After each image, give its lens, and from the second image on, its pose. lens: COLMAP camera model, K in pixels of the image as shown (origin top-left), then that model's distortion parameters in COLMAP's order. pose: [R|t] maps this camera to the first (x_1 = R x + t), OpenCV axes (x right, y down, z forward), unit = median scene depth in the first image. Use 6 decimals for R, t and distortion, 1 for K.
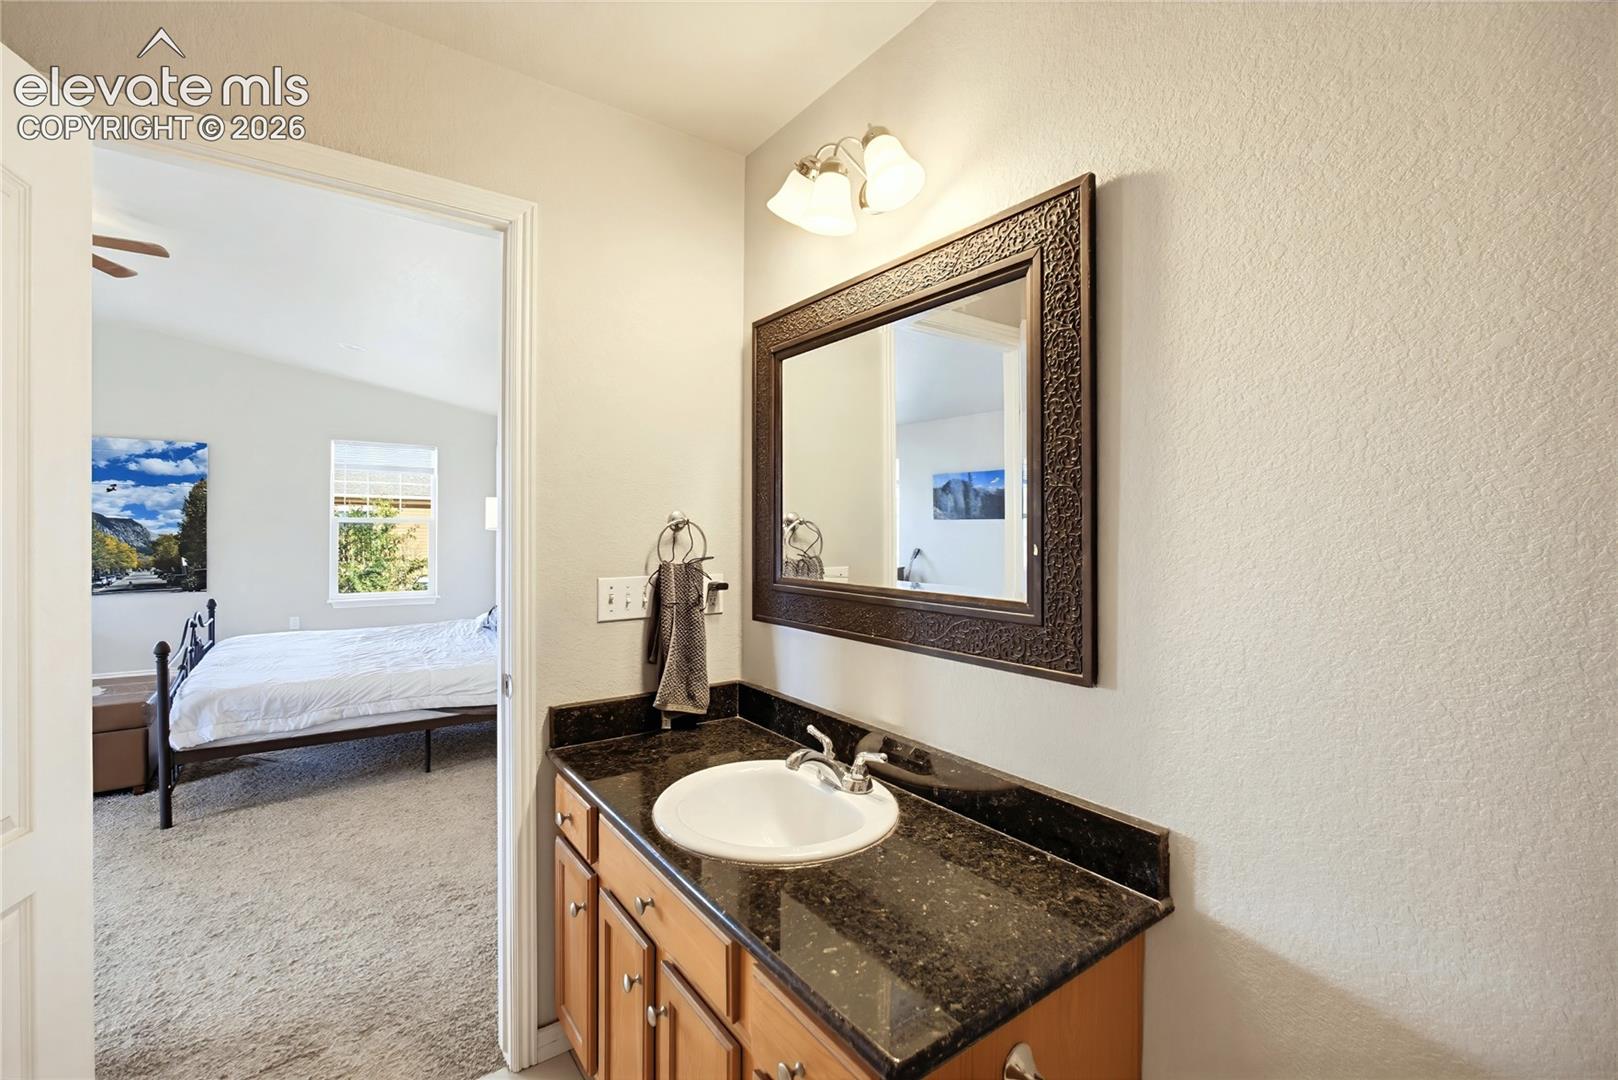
lens RADIAL K [[692.1, 0, 805.9], [0, 692.1, 536.9], [0, 0, 1]] dist [-0.016909, 0.005421]
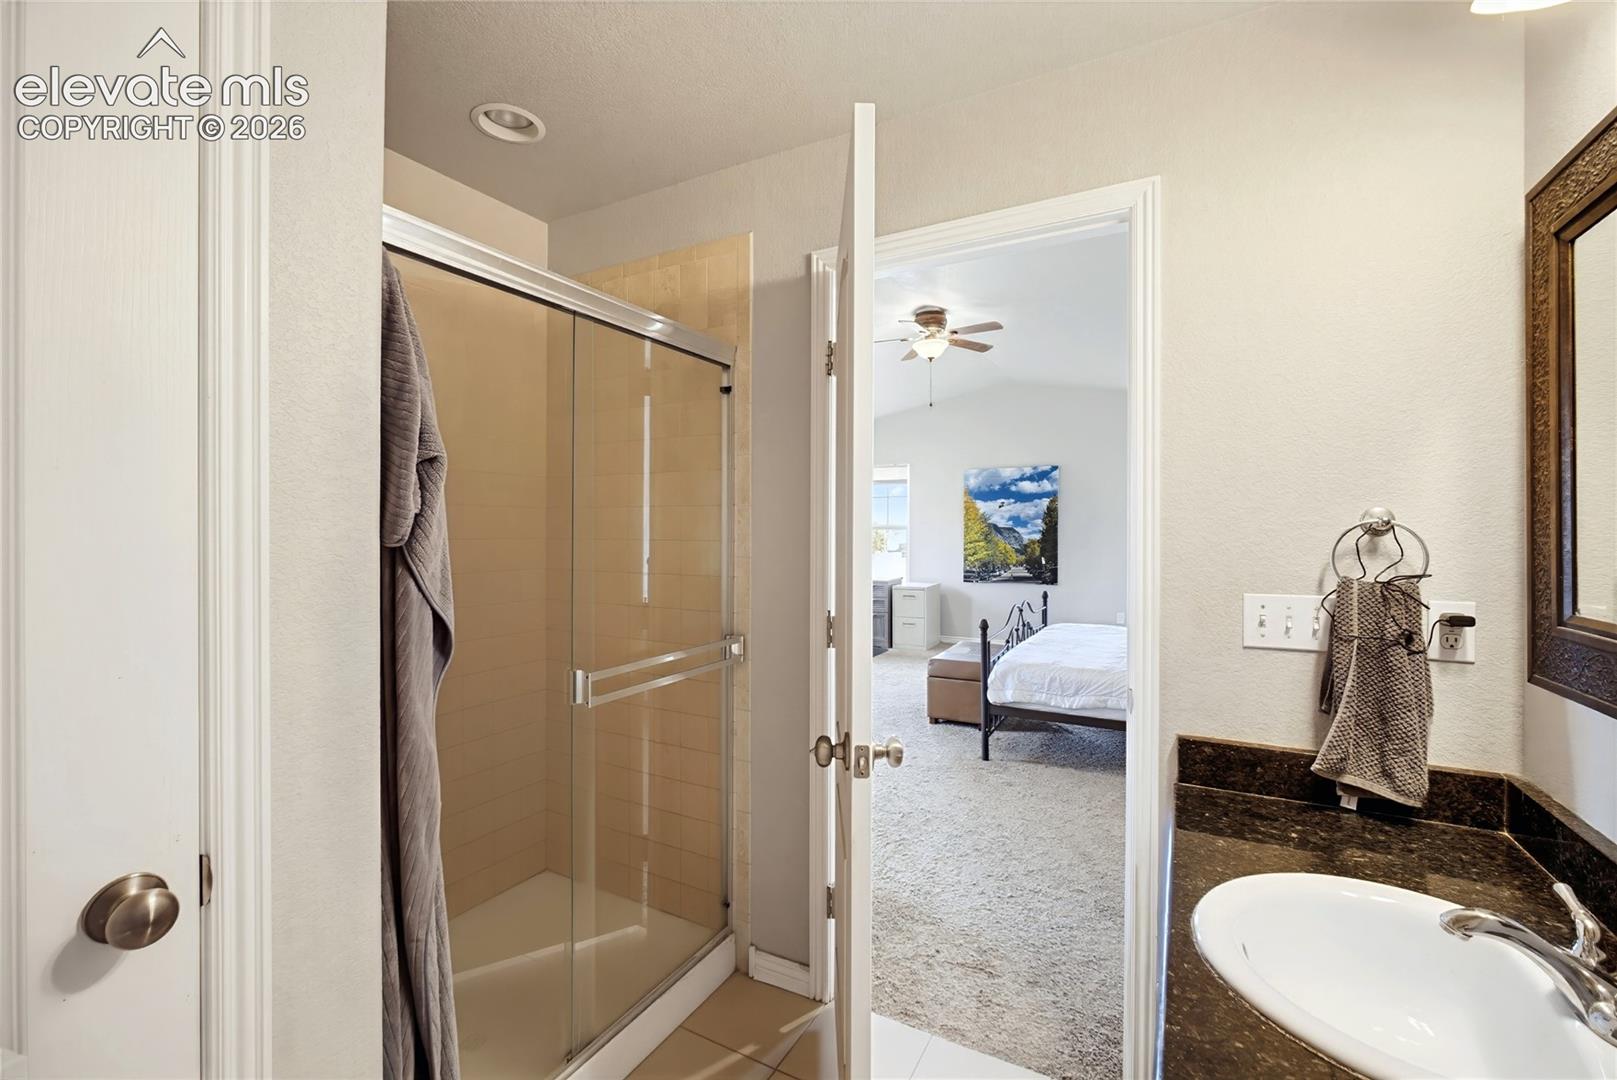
lens RADIAL K [[691.7, 0, 799.5], [0, 691.7, 537.6], [0, 0, 1]] dist [-0.008148, 0.000650]
pose [[0.419546, 0.000739, -0.907734, 0.103148], [-0.006797, 0.999974, -0.002328, -0.000652], [0.907708, 0.007146, 0.419541, 0.083366]]
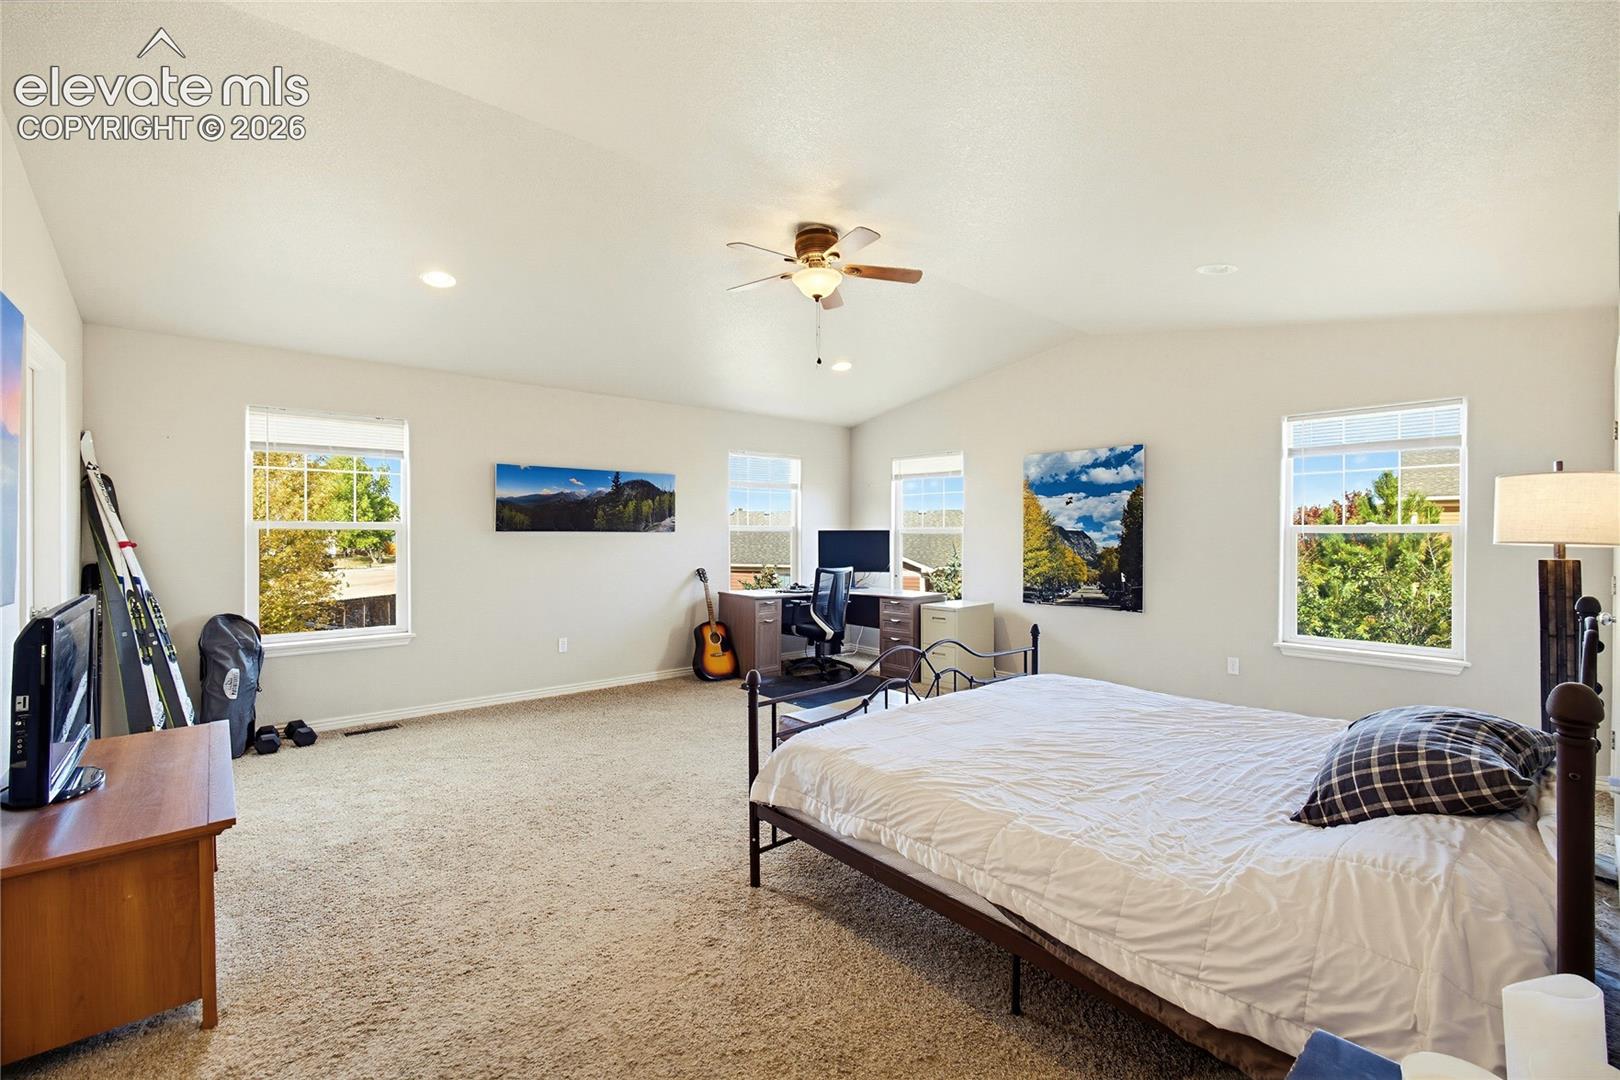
lens RADIAL K [[693.0, 0, 780.5], [0, 693.0, 539.1], [0, 0, 1]] dist [-0.016909, 0.005421]
pose [[0.075747, 0.000554, -0.997127, -0.043213], [-0.014436, 0.999896, -0.000541, -0.012409], [0.997023, 0.014435, 0.075748, 0.755860]]
